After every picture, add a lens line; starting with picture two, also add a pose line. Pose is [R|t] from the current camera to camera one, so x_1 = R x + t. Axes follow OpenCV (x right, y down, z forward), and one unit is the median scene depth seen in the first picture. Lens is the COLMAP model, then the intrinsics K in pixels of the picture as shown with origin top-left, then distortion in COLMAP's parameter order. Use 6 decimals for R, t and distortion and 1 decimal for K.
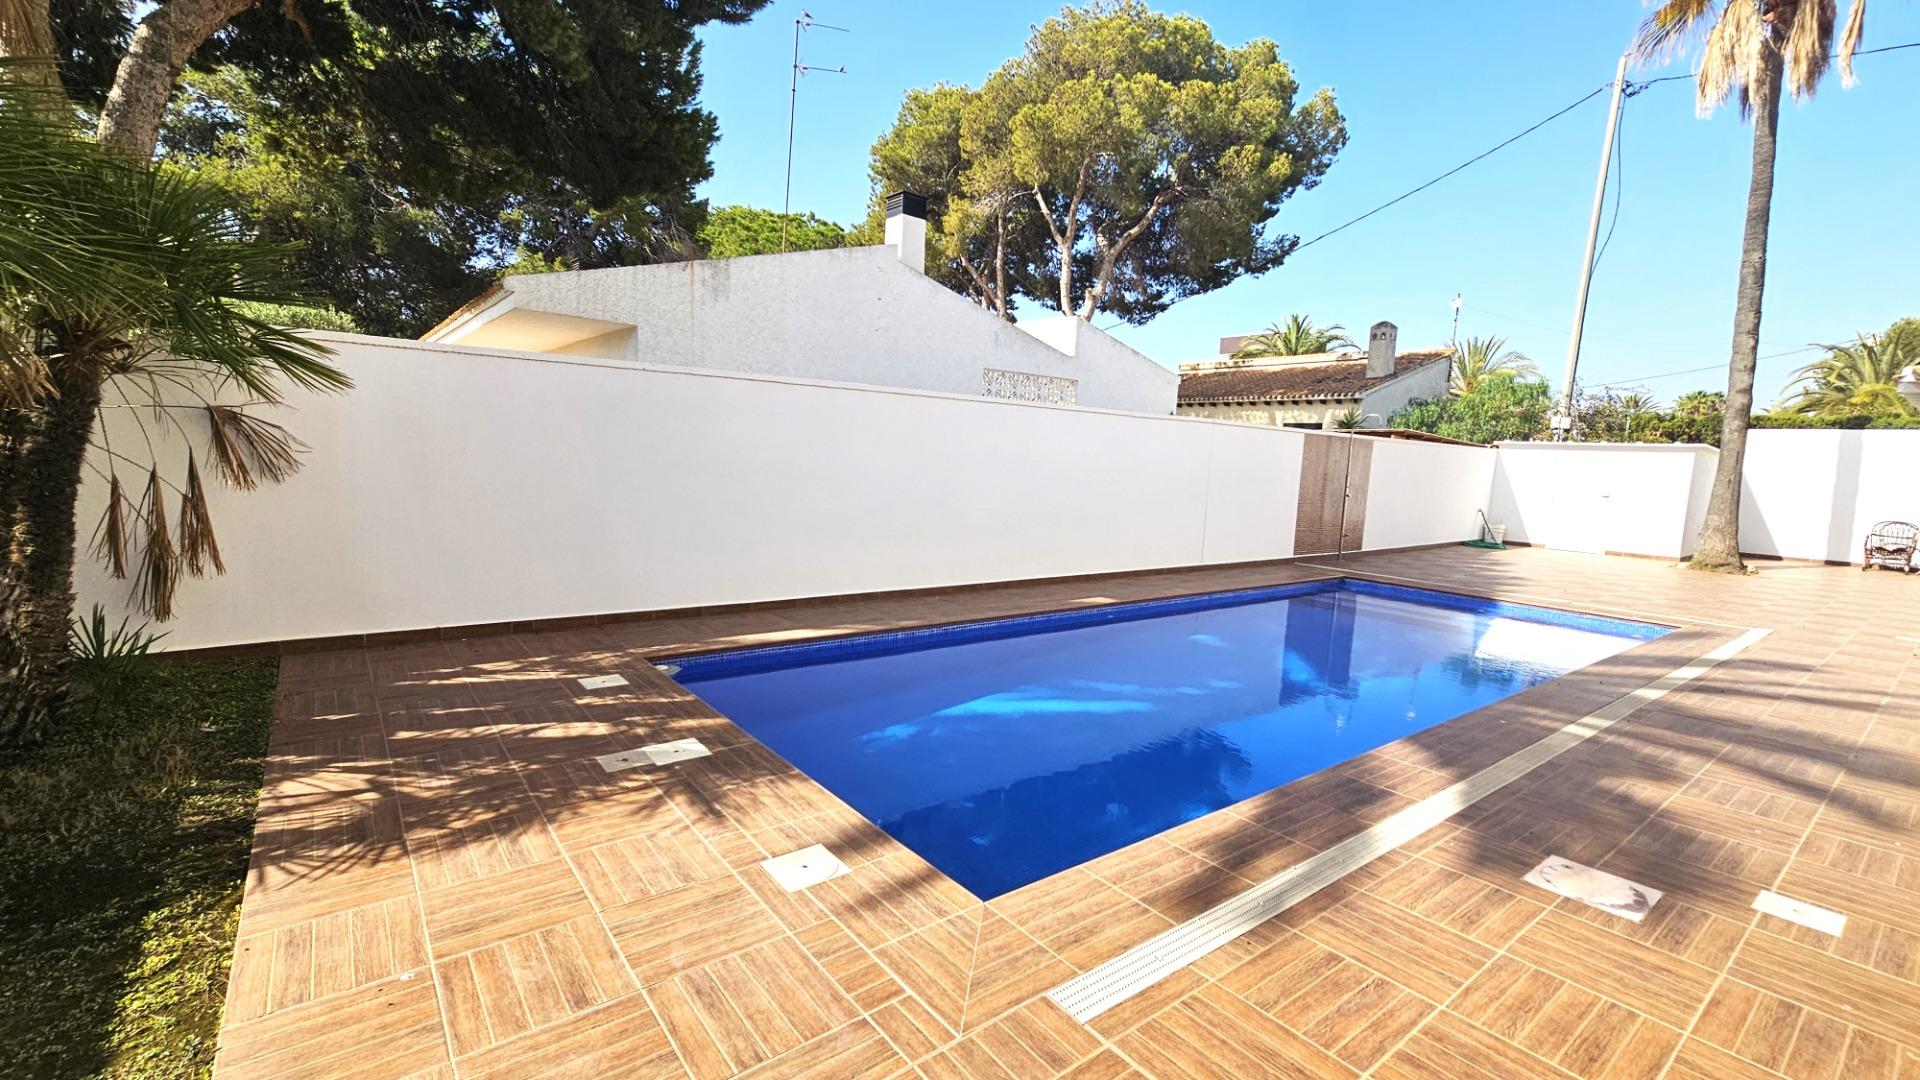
lens RADIAL K [[819.9, 0, 960.3], [0, 819.9, 542.8], [0, 0, 1]] dist [-0.004918, 0.002537]
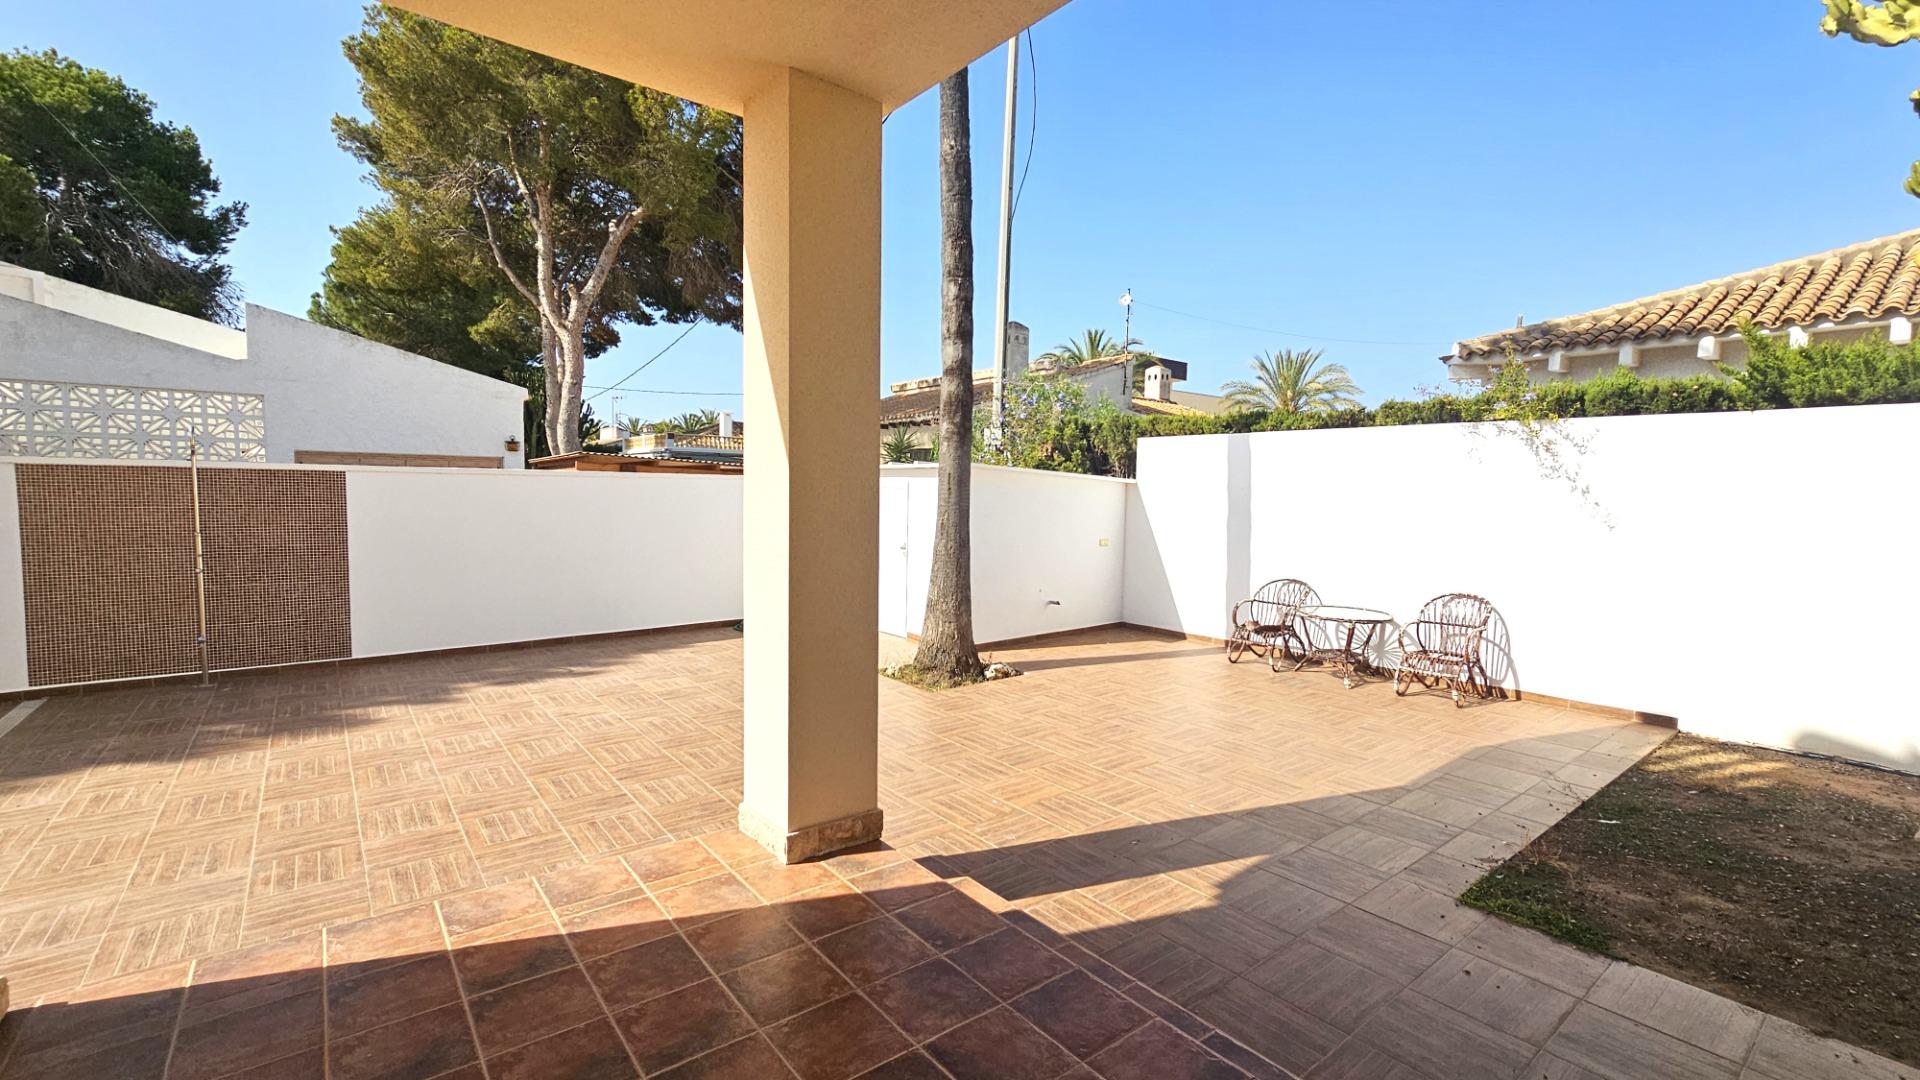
lens RADIAL K [[819.9, 0, 960.3], [0, 819.9, 541.6], [0, 0, 1]] dist [-0.004918, 0.002537]
pose [[0.999582, -0.028909, -0.000255, 0.837795], [0.028866, 0.998507, -0.046369, -0.030799], [0.001595, 0.046342, 0.998924, 0.361174]]
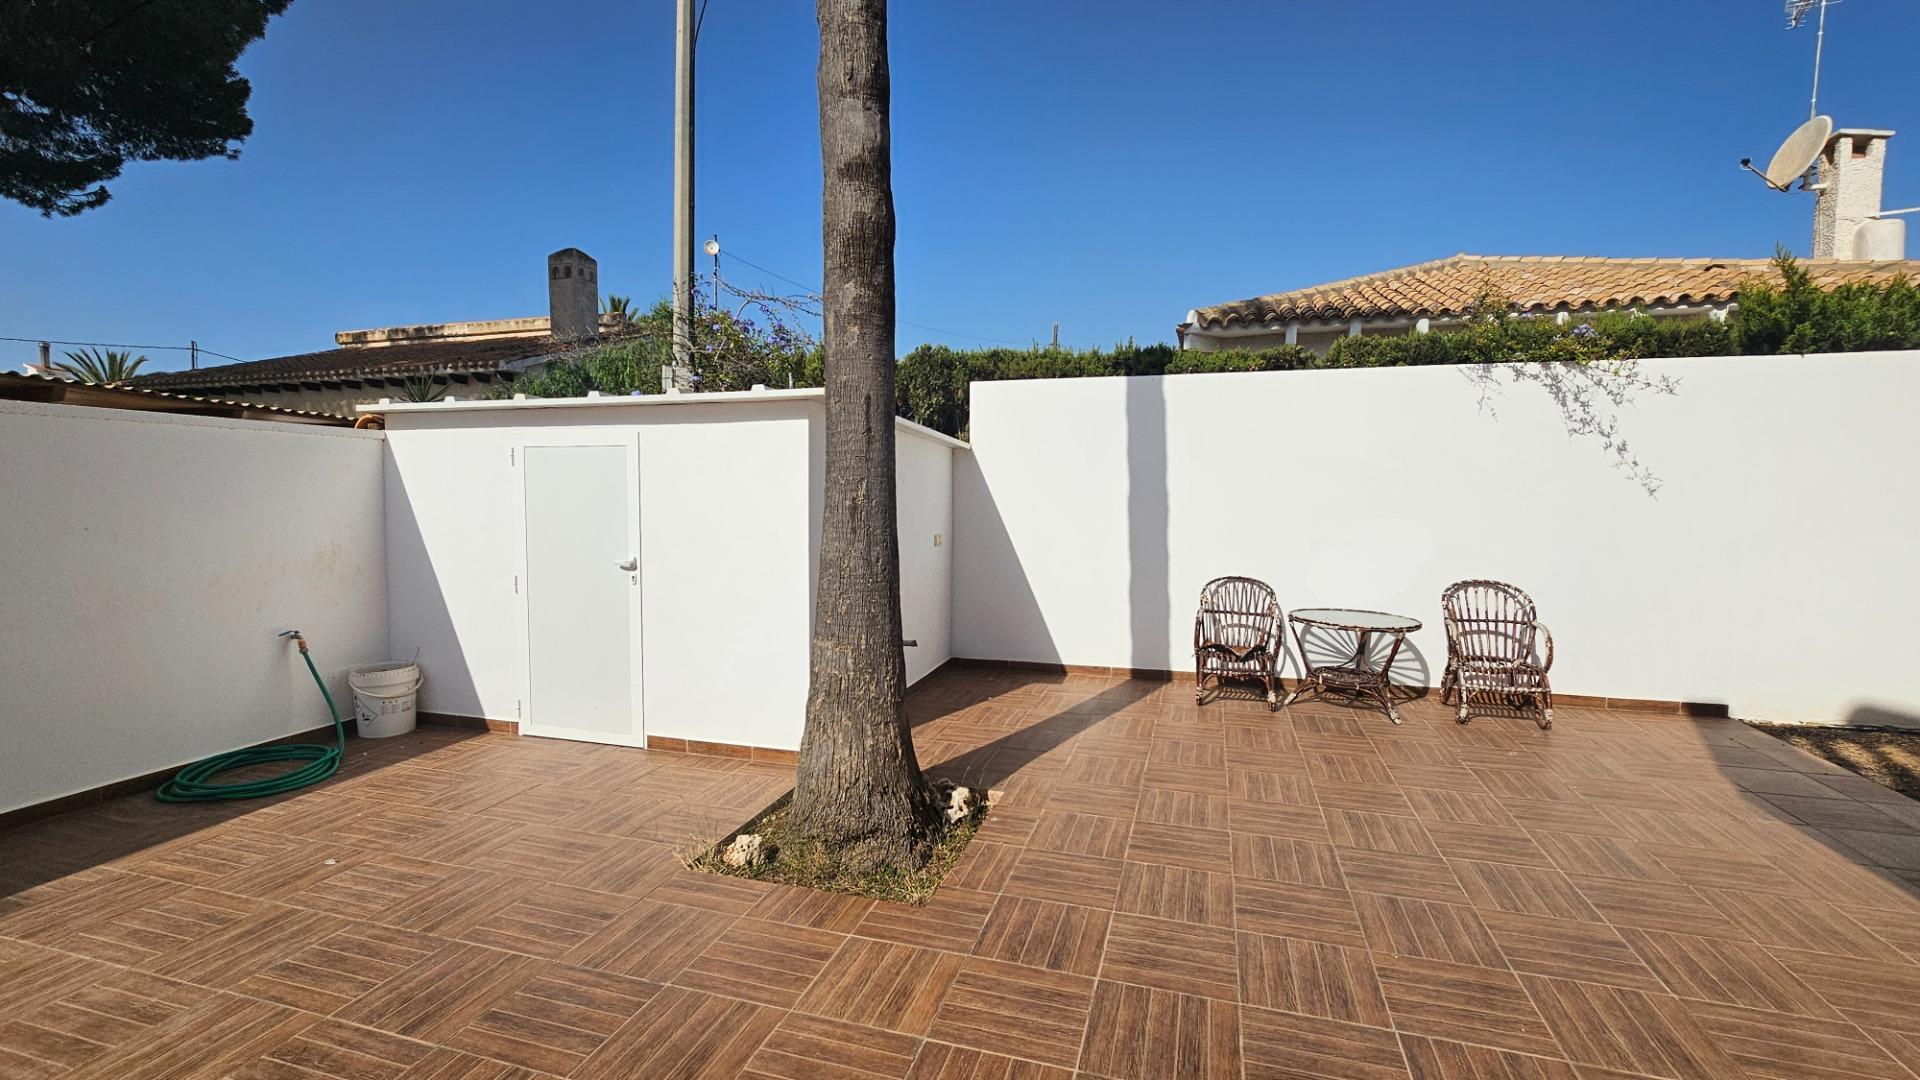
lens RADIAL K [[819.9, 0, 961.5], [0, 819.9, 544.9], [0, 0, 1]] dist [-0.004918, 0.002537]
pose [[0.817114, -0.075162, 0.571555, 0.717364], [0.095584, 0.995405, -0.005749, -0.051534], [-0.568496, 0.059329, 0.820544, 0.670761]]
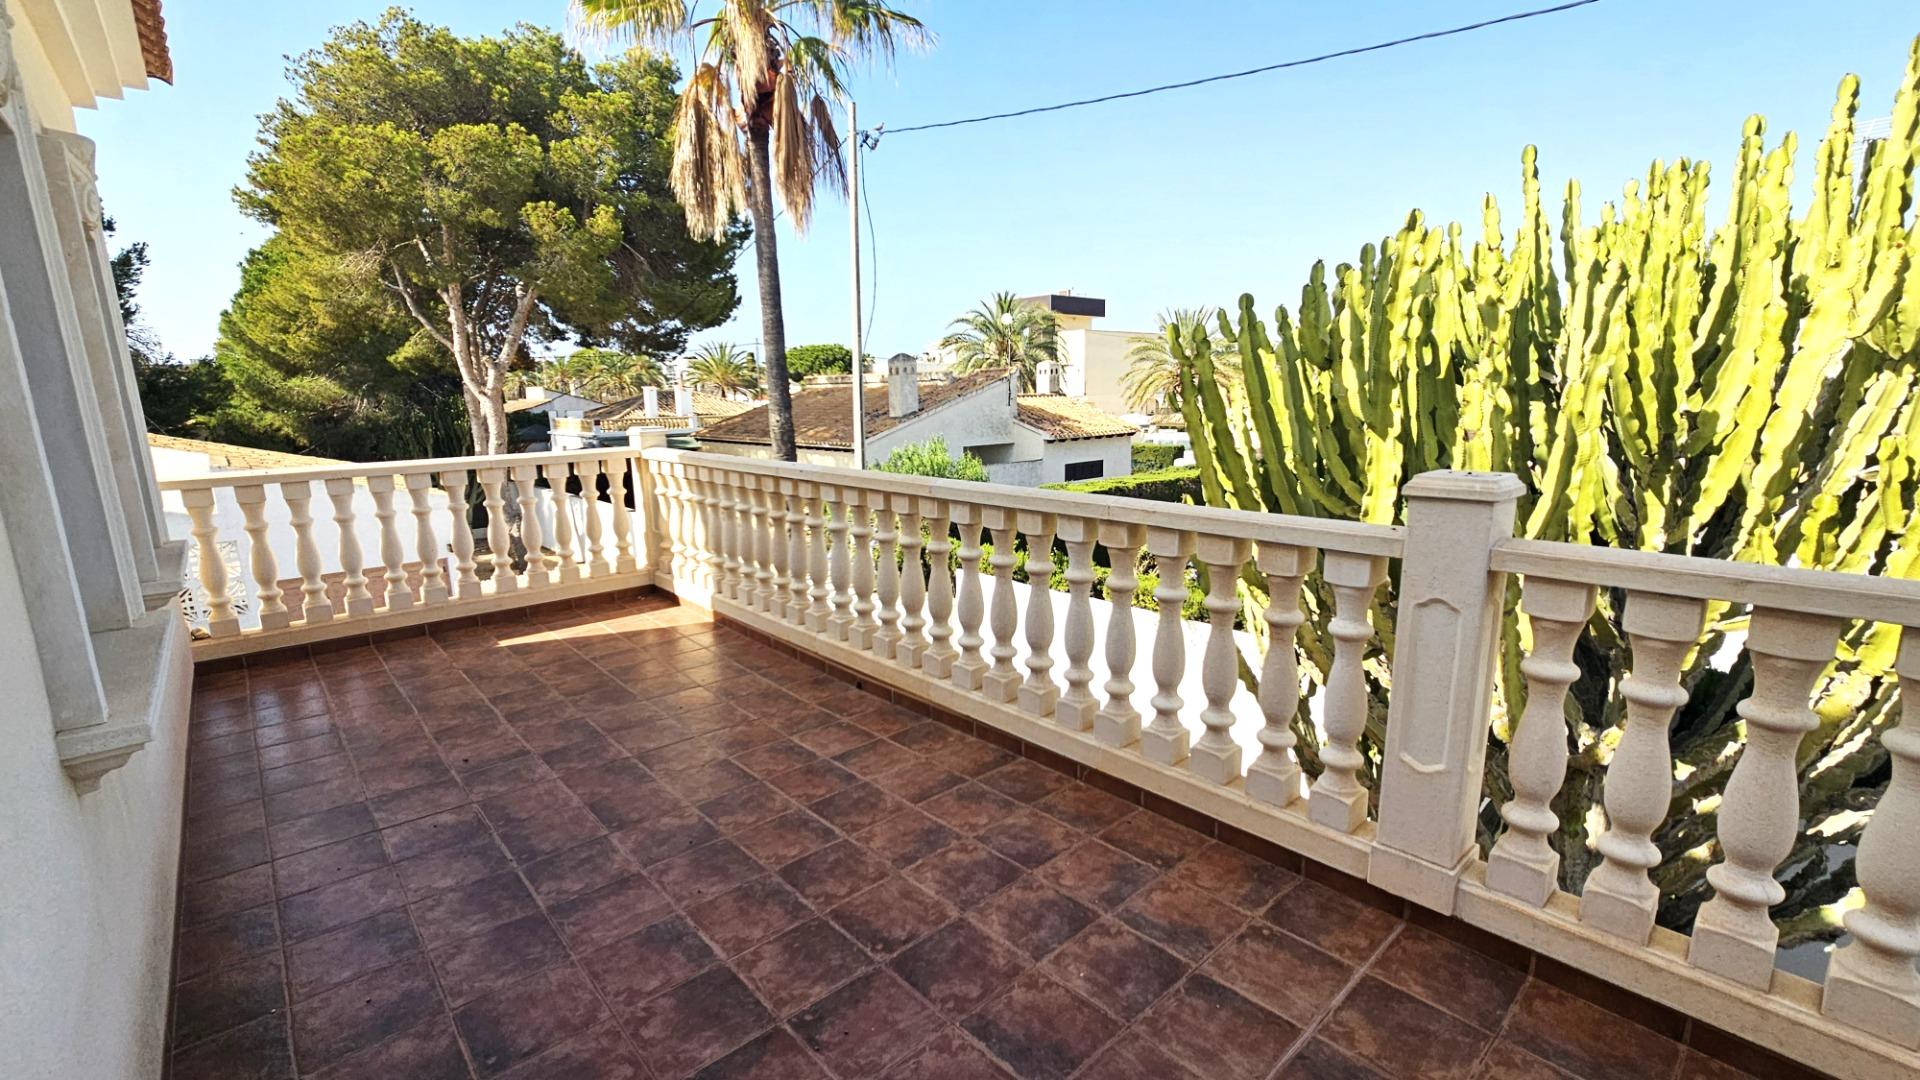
lens RADIAL K [[819.9, 0, 959.9], [0, 819.9, 553.3], [0, 0, 1]] dist [-0.004918, 0.002537]
pose [[0.996149, -0.072471, 0.049349, 0.950468], [0.067427, 0.992983, 0.097153, -0.247495], [-0.056044, -0.093451, 0.994045, 0.157333]]
